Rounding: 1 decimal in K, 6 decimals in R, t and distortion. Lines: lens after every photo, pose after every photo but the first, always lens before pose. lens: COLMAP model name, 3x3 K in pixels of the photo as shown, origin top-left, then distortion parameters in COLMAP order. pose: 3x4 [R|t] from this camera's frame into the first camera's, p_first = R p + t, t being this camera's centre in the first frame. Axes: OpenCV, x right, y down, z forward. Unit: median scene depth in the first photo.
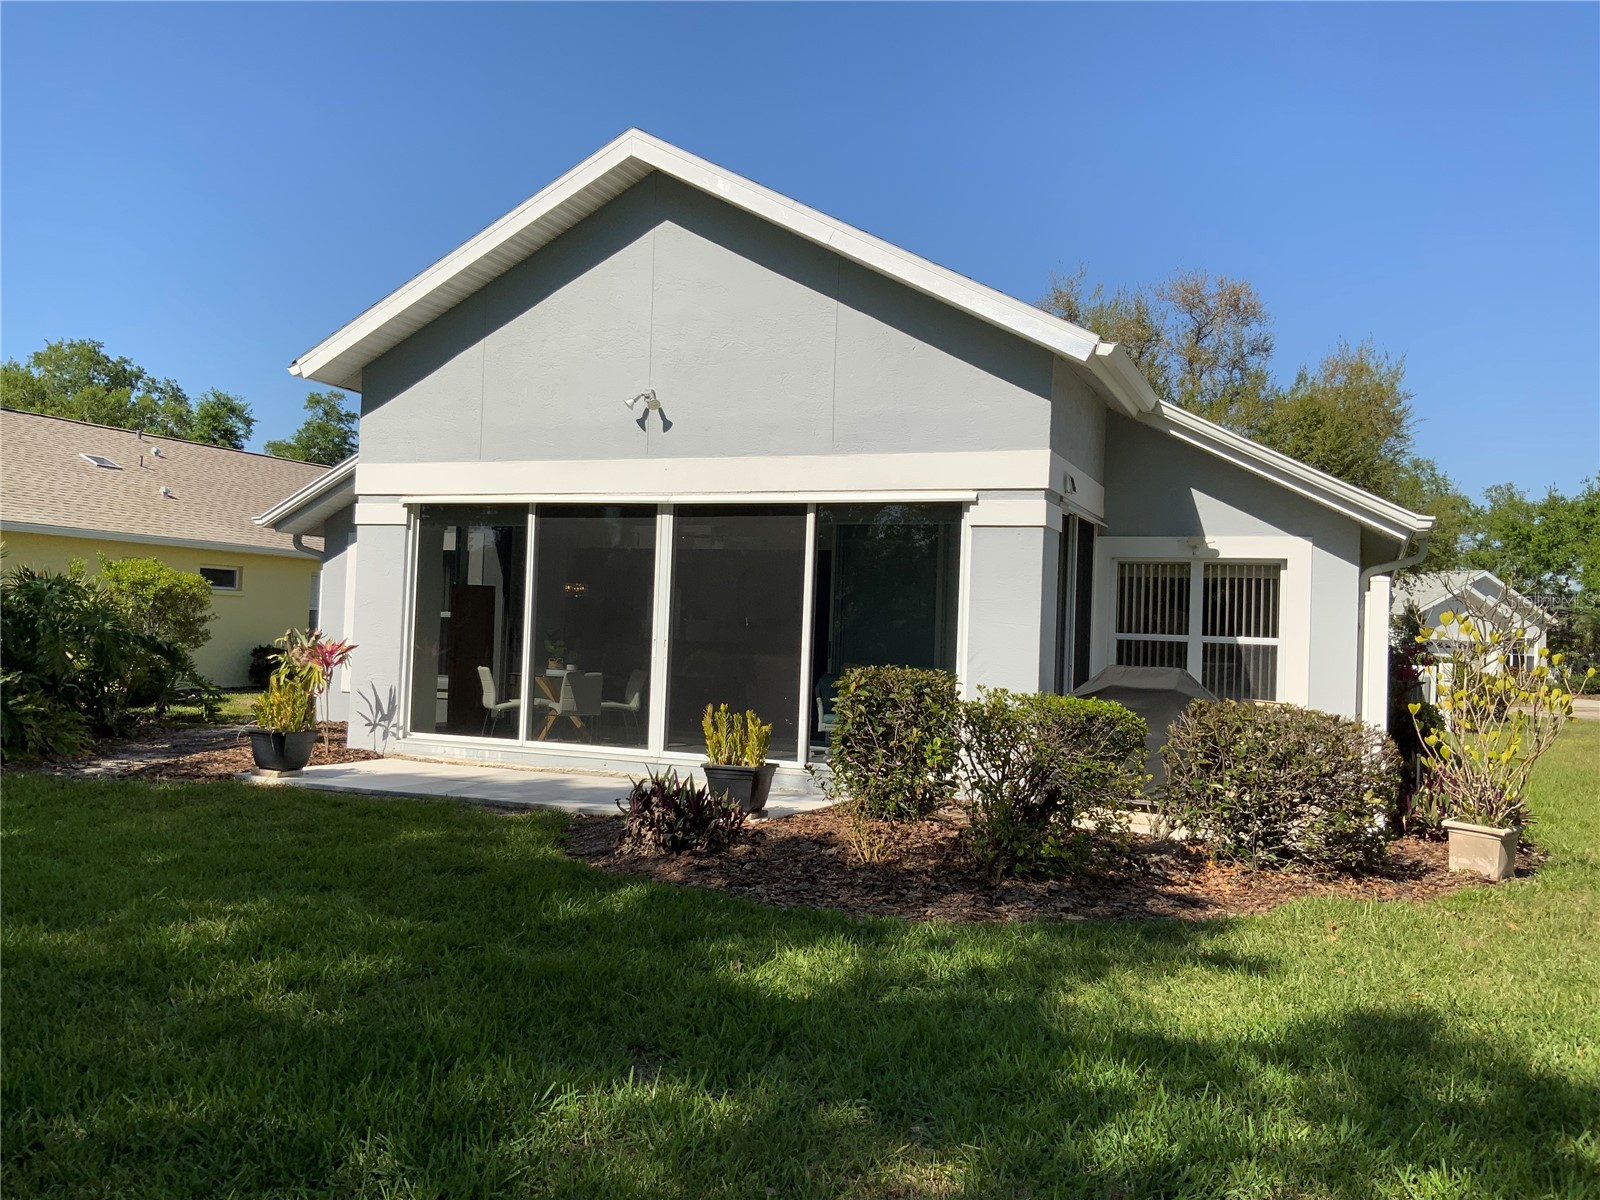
lens RADIAL K [[1326.8, 0, 794.2], [0, 1326.8, 600.8], [0, 0, 1]] dist [0.132450, -0.305342]
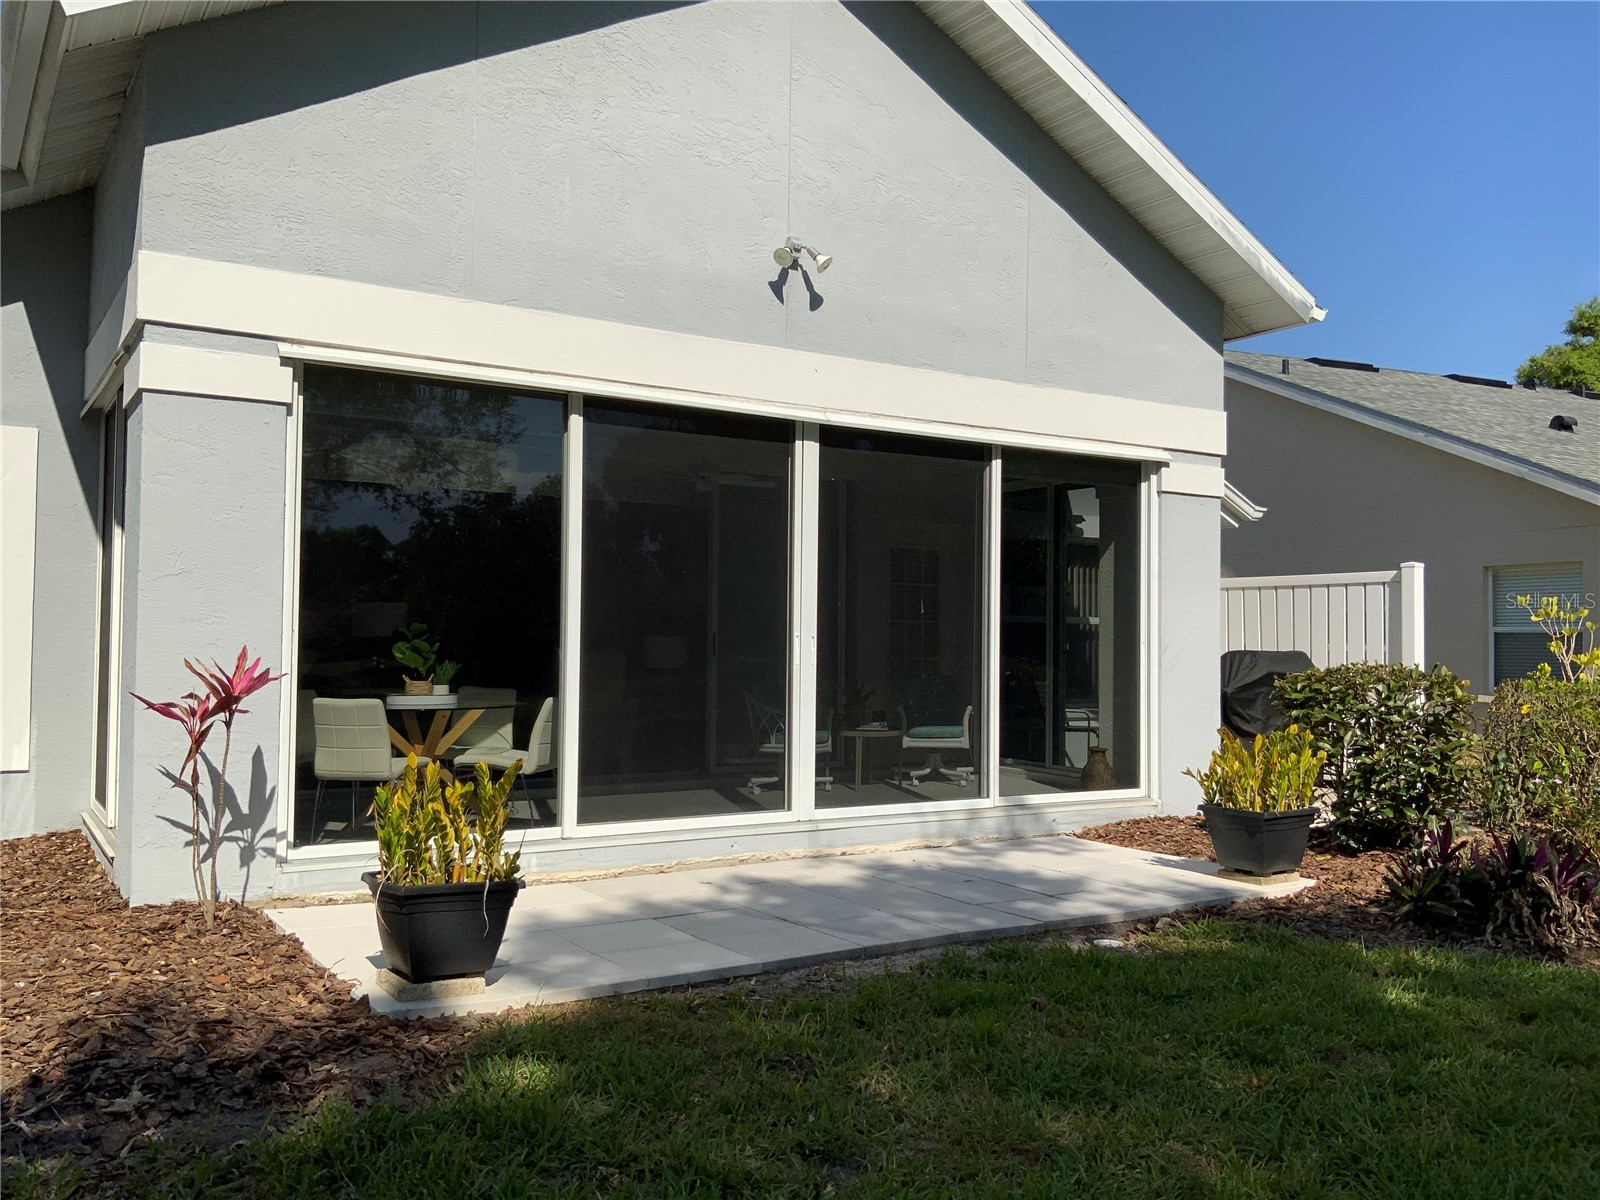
lens RADIAL K [[1326.8, 0, 794.2], [0, 1326.8, 600.8], [0, 0, 1]] dist [0.132450, -0.305342]
pose [[0.566503, -0.005613, 0.824040, -0.628366], [-0.014028, 0.999766, 0.016454, 0.001886], [-0.823940, -0.020881, 0.566292, 0.639180]]
